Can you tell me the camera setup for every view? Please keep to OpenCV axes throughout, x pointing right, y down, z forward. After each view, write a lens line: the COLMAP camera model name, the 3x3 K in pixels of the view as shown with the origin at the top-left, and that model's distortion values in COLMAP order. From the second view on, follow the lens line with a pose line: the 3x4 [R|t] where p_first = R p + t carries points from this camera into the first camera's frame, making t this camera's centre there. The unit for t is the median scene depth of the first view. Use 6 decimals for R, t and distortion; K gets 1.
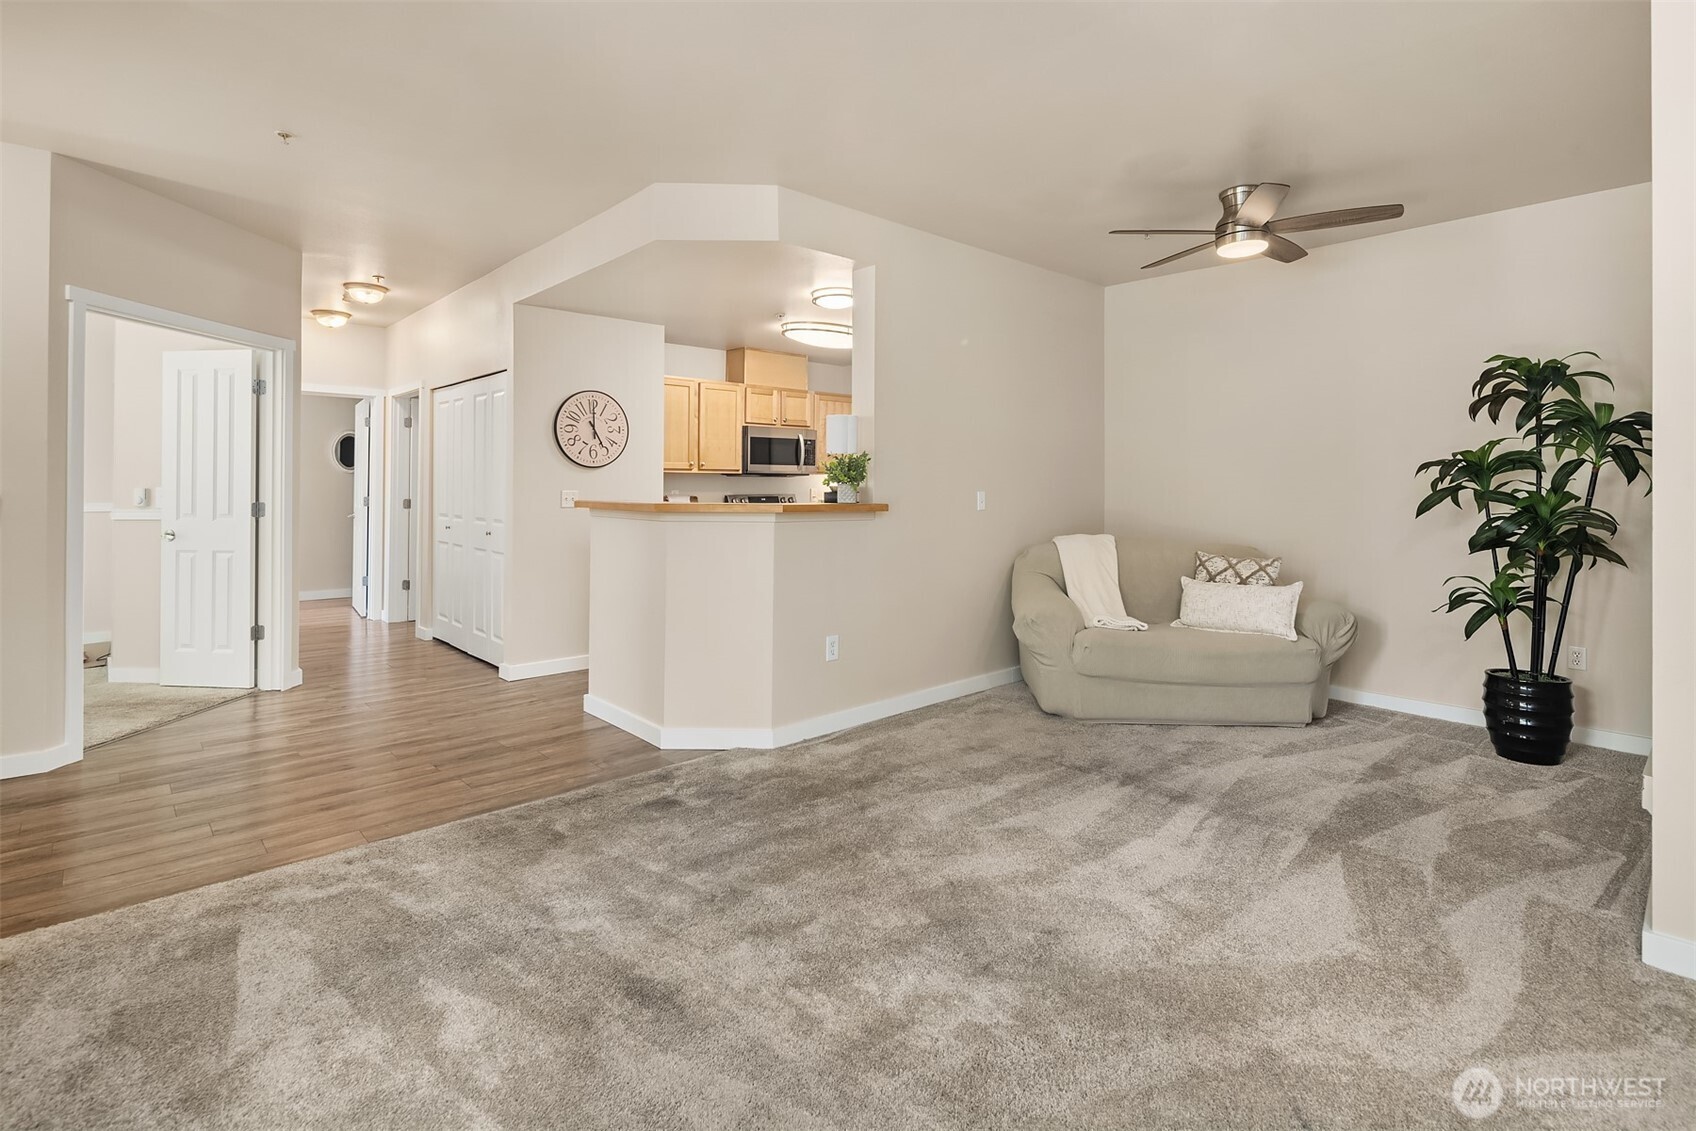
lens RADIAL K [[819.7, 0, 834.1], [0, 819.7, 481.6], [0, 0, 1]] dist [-0.000481, -0.001473]
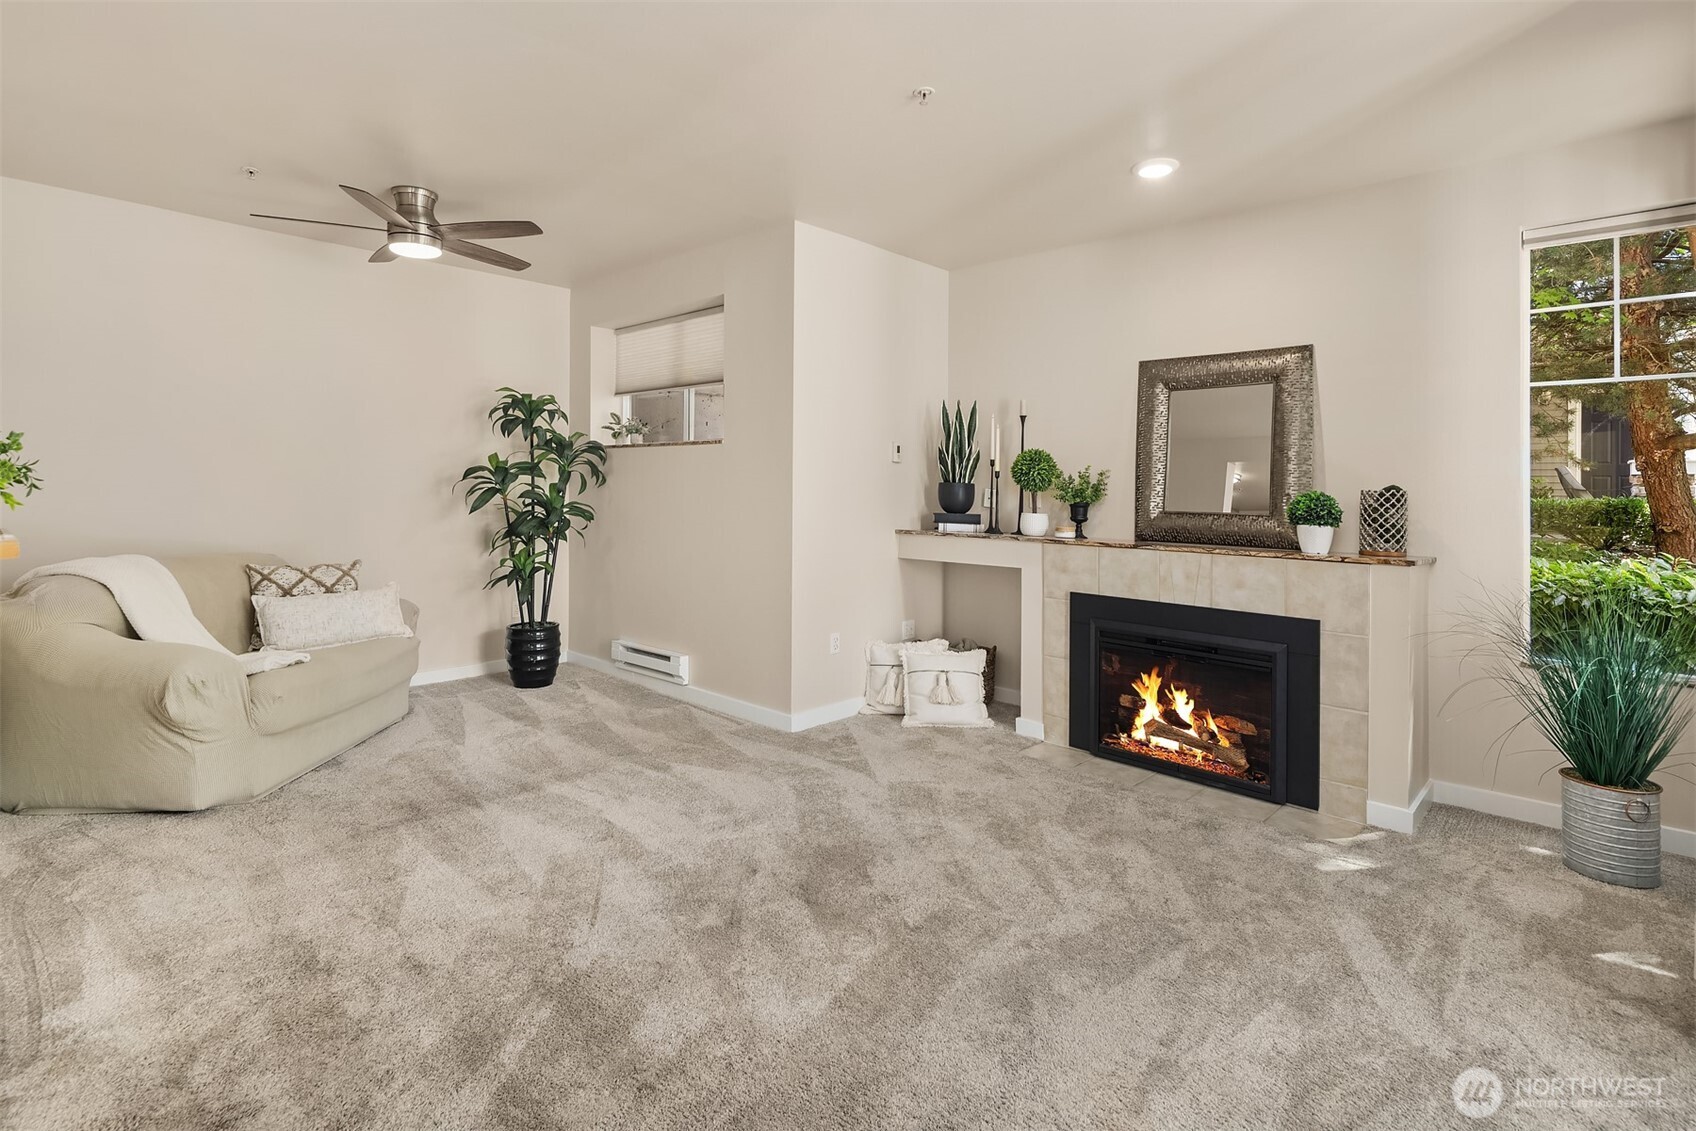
lens RADIAL K [[815.9, 0, 849.9], [0, 815.9, 487.7], [0, 0, 1]] dist [0.001272, -0.000839]
pose [[-0.083318, 0.001280, 0.996522, -0.539459], [-0.008991, 0.999958, -0.002036, 0.002488], [-0.996482, -0.009129, -0.083303, 0.549947]]
